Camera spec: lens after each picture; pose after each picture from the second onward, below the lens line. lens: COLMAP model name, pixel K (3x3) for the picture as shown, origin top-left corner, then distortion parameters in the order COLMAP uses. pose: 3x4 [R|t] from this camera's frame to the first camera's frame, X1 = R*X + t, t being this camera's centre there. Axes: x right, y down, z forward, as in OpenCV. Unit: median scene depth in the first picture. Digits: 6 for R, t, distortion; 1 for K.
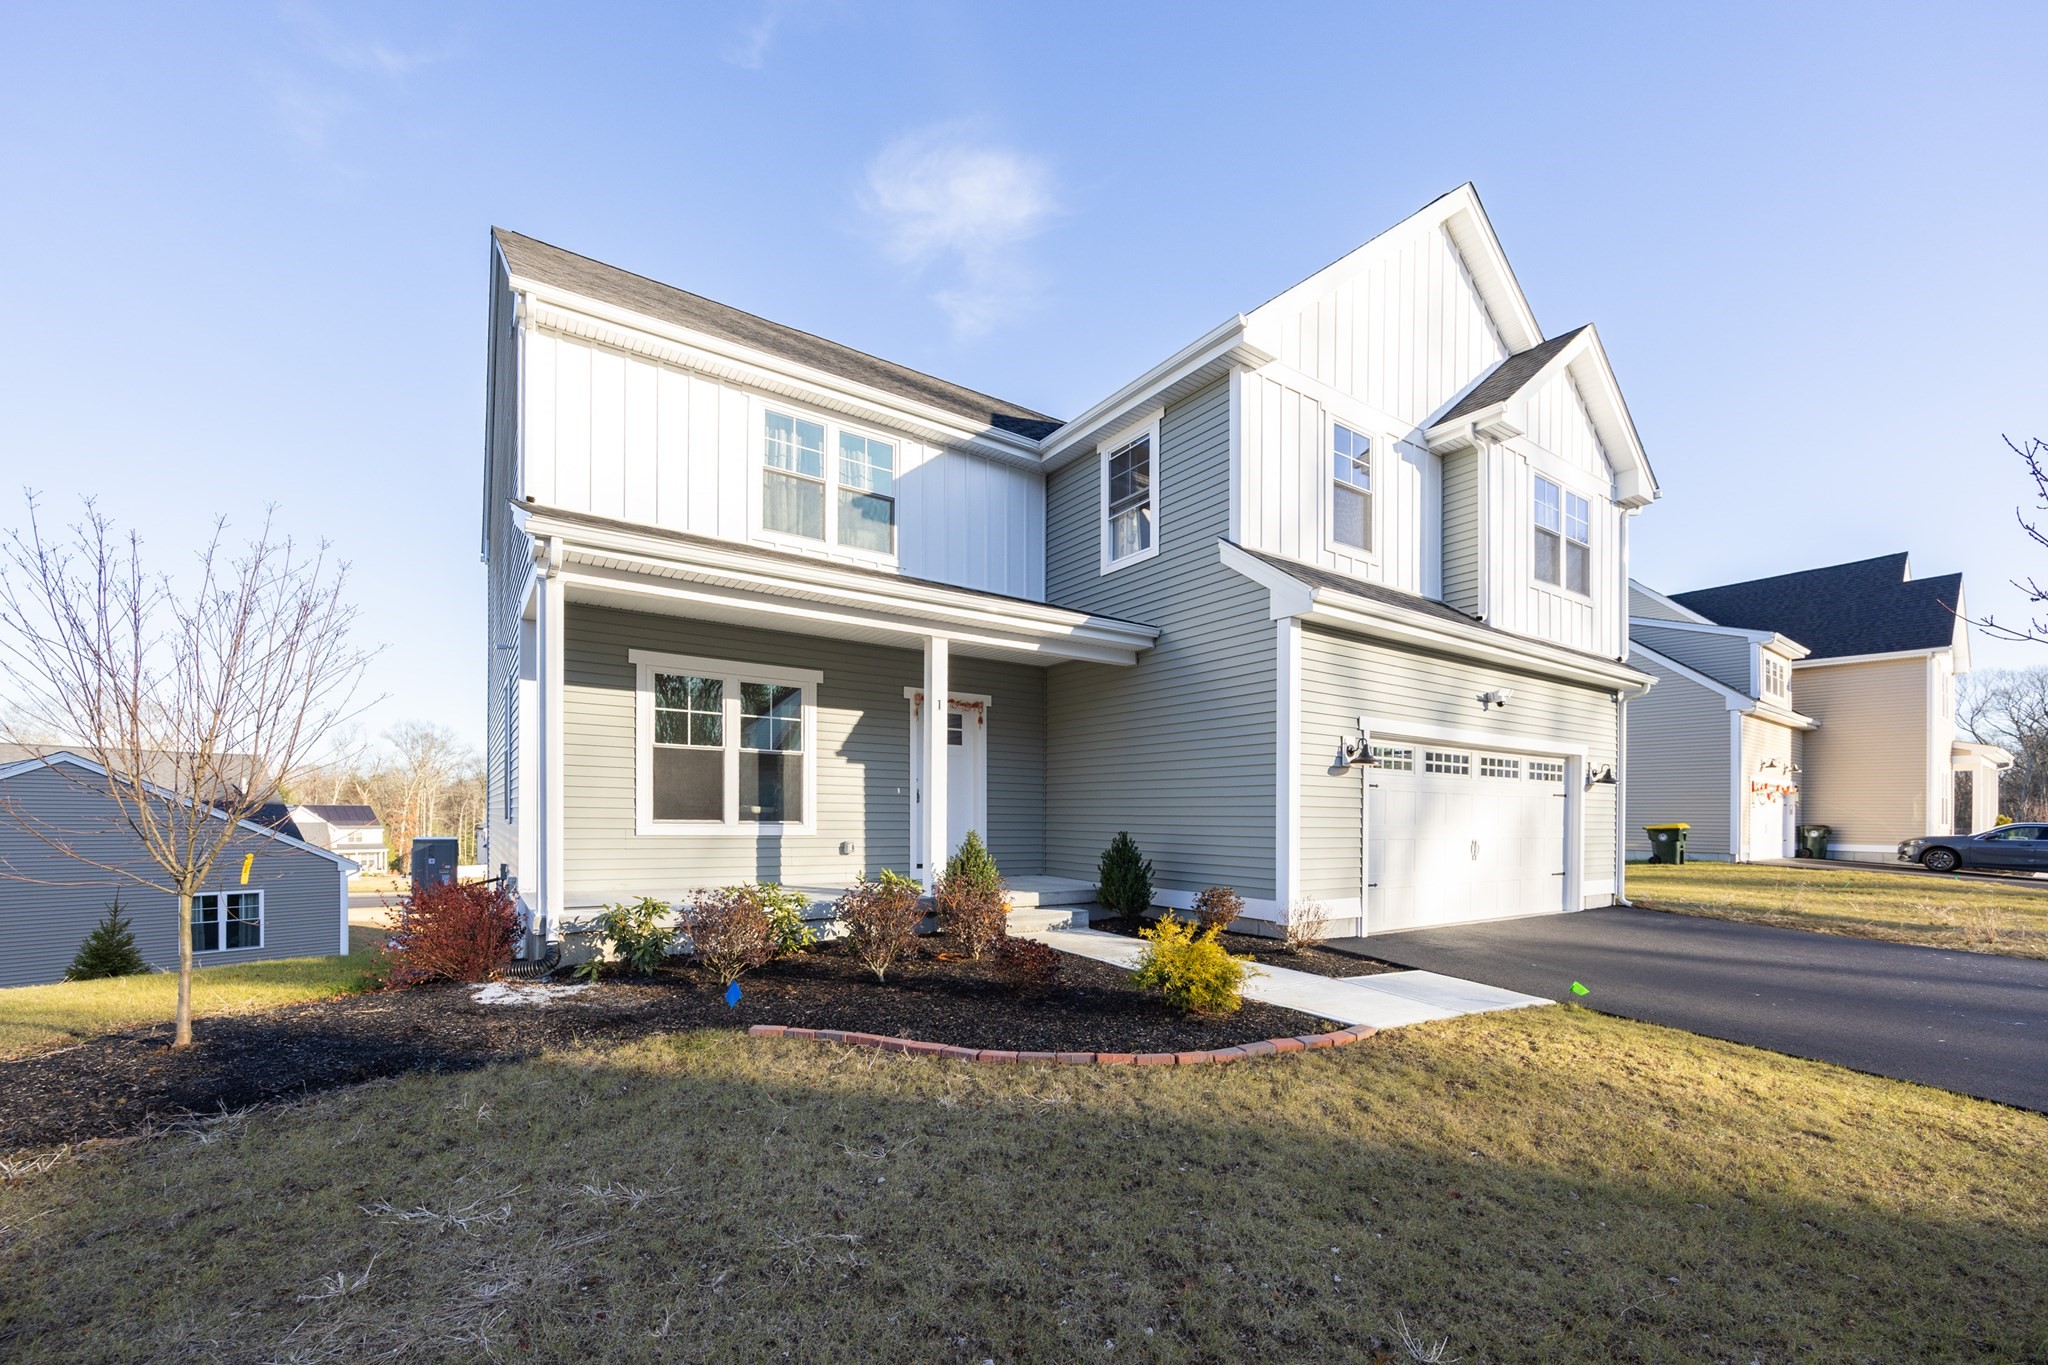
lens RADIAL K [[799.2, 0, 988.1], [0, 799.2, 695.0], [0, 0, 1]] dist [-0.003462, -0.000254]
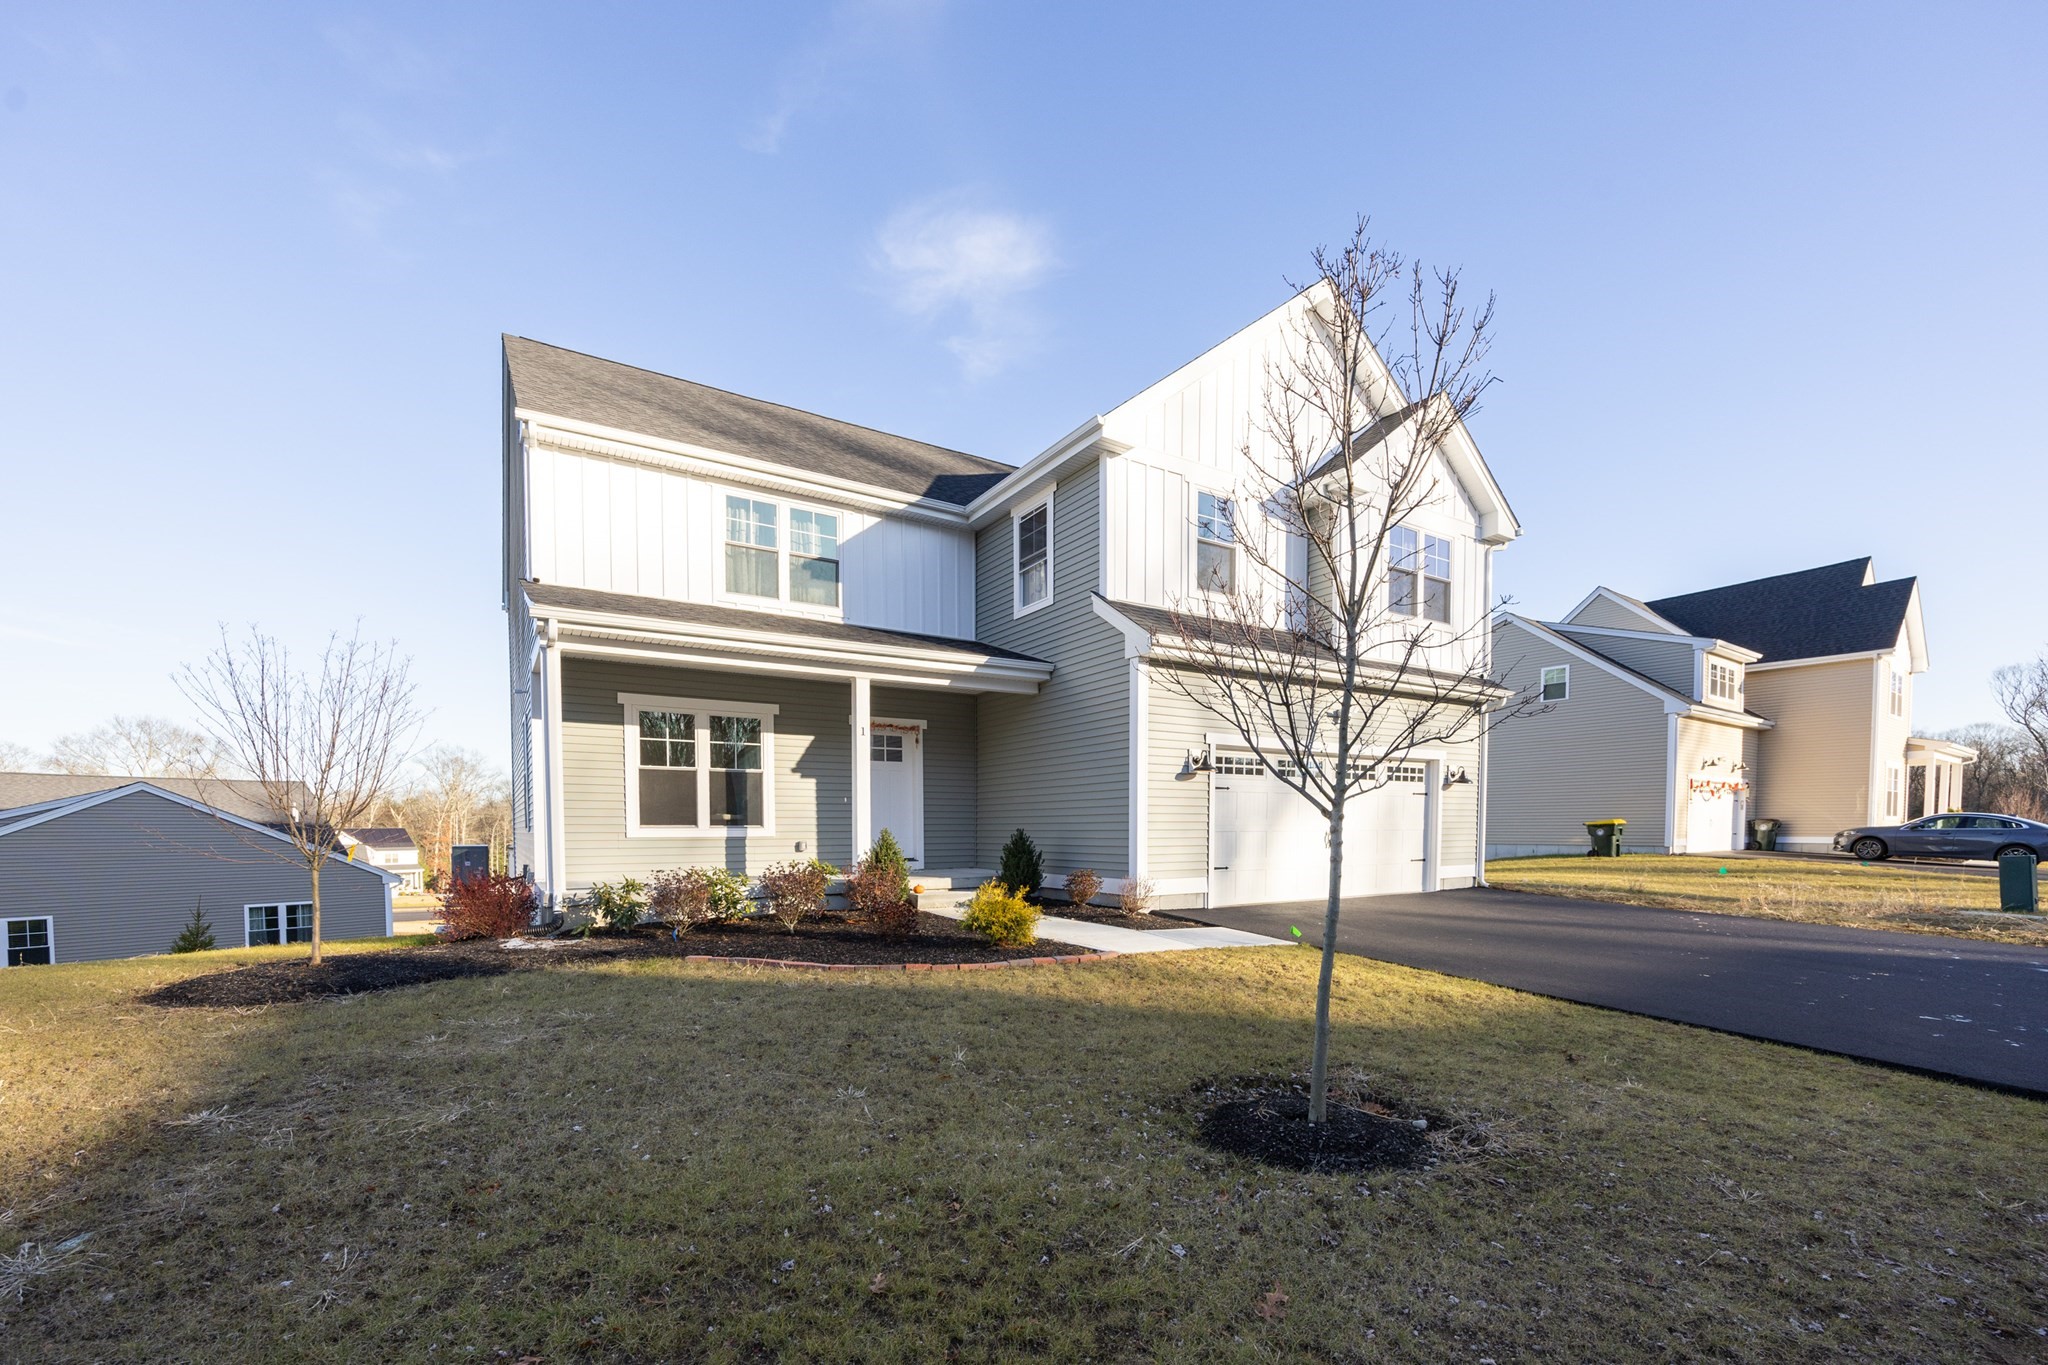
lens RADIAL K [[837.6, 0, 1042.7], [0, 837.6, 716.0], [0, 0, 1]] dist [-0.002794, 0.000497]
pose [[0.999809, -0.019557, -0.000026, 0.201205], [0.019555, 0.999713, 0.013869, -0.022006], [-0.000246, -0.013867, 0.999904, -0.298014]]
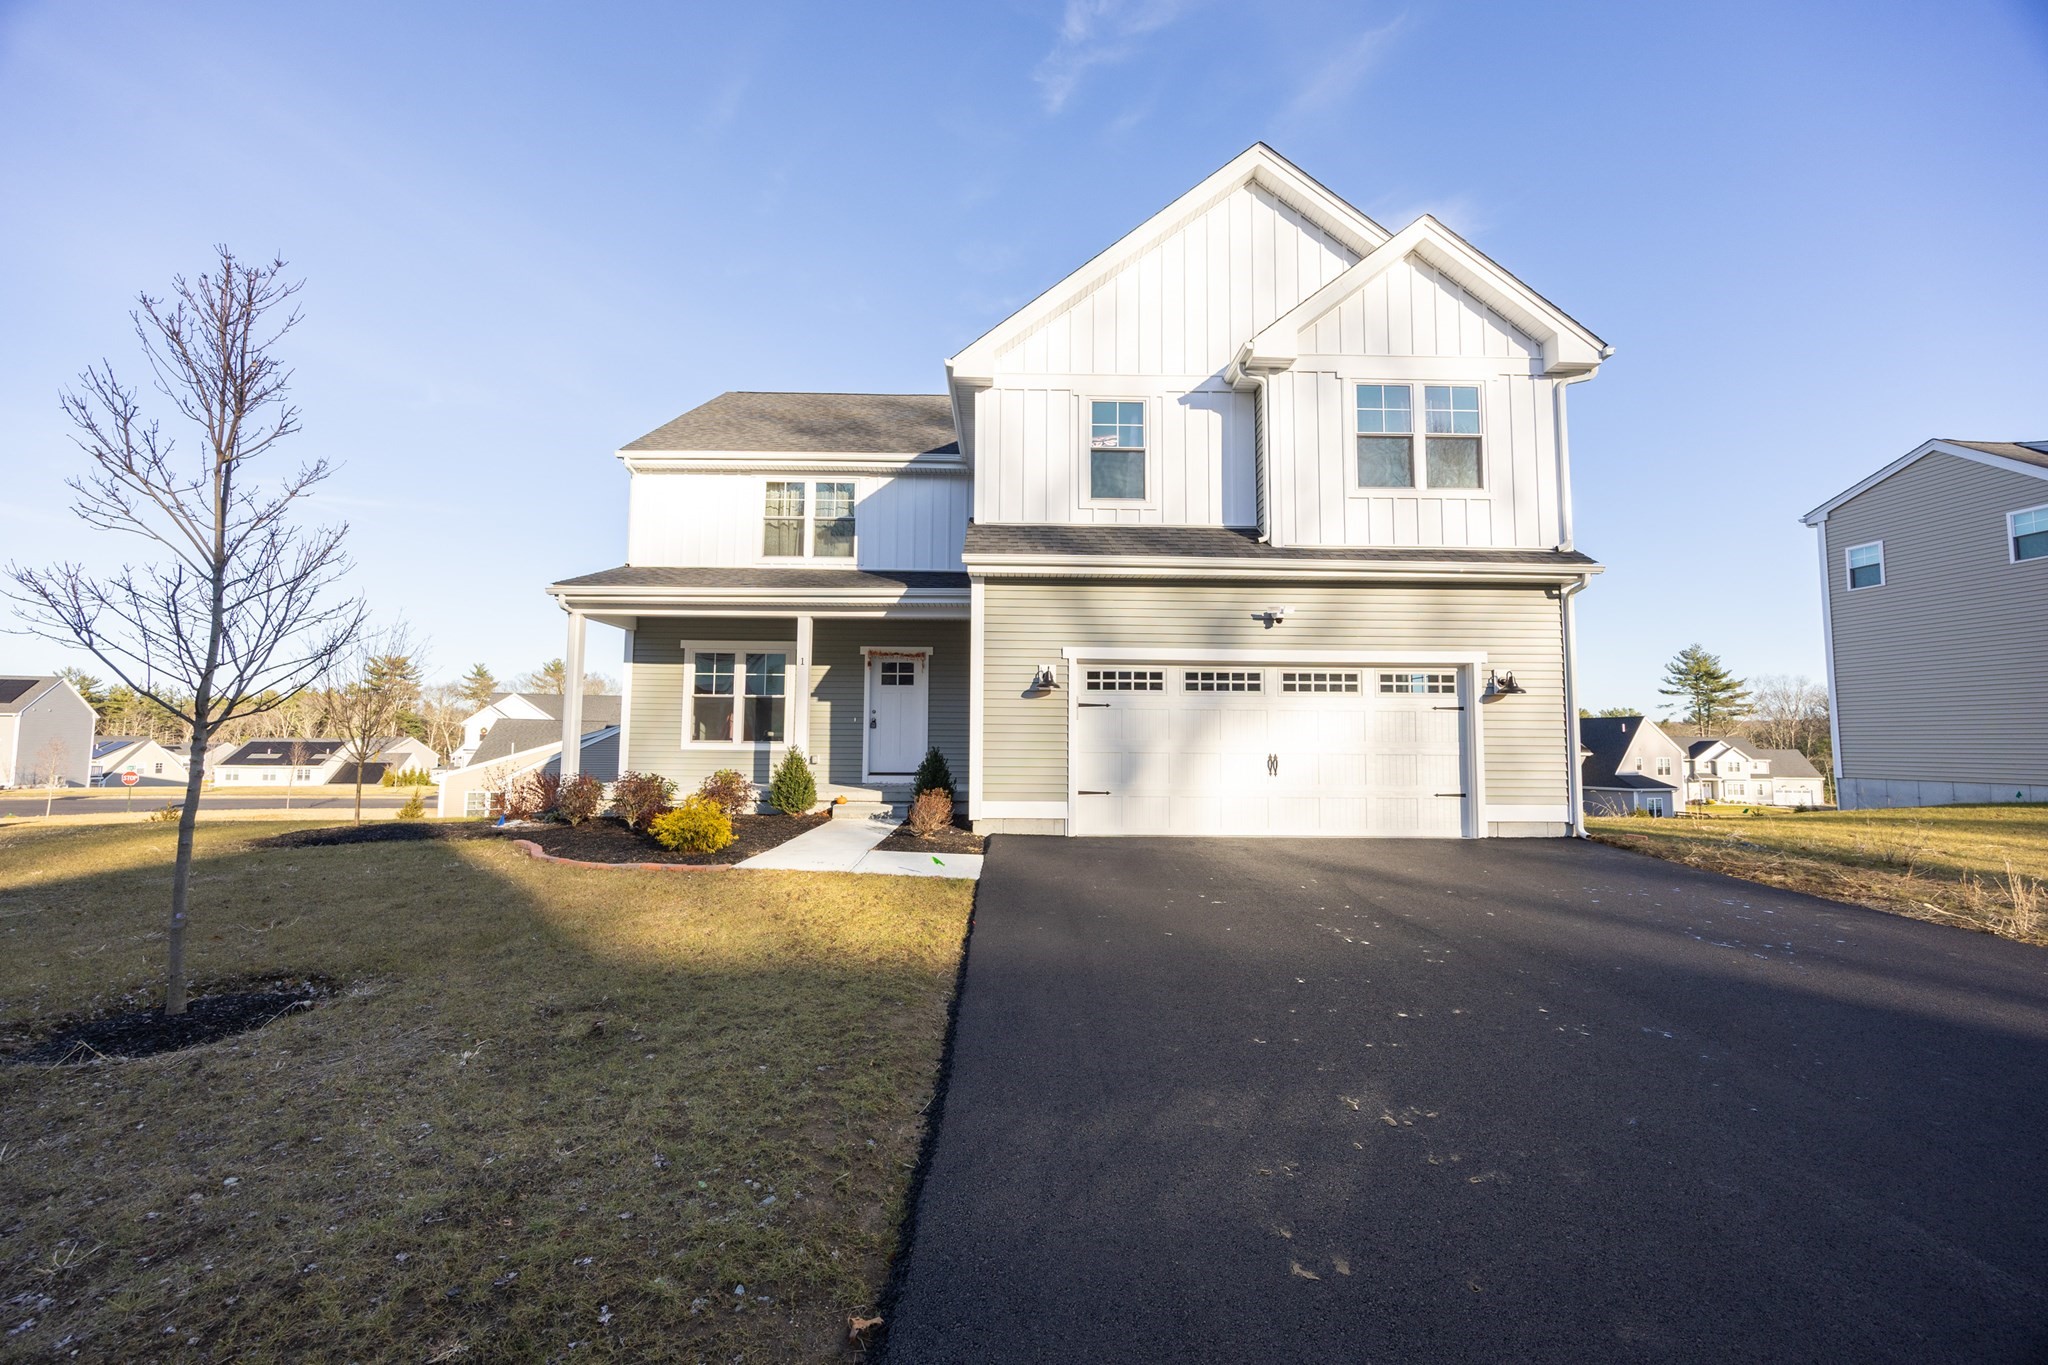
lens RADIAL K [[799.2, 0, 1144.4], [0, 799.2, 556.8], [0, 0, 1]] dist [-0.003462, -0.000254]
pose [[0.854837, -0.128144, -0.502825, 1.135185], [0.080067, 0.989996, -0.116180, 0.039562], [0.512682, 0.059056, 0.856545, 0.021489]]
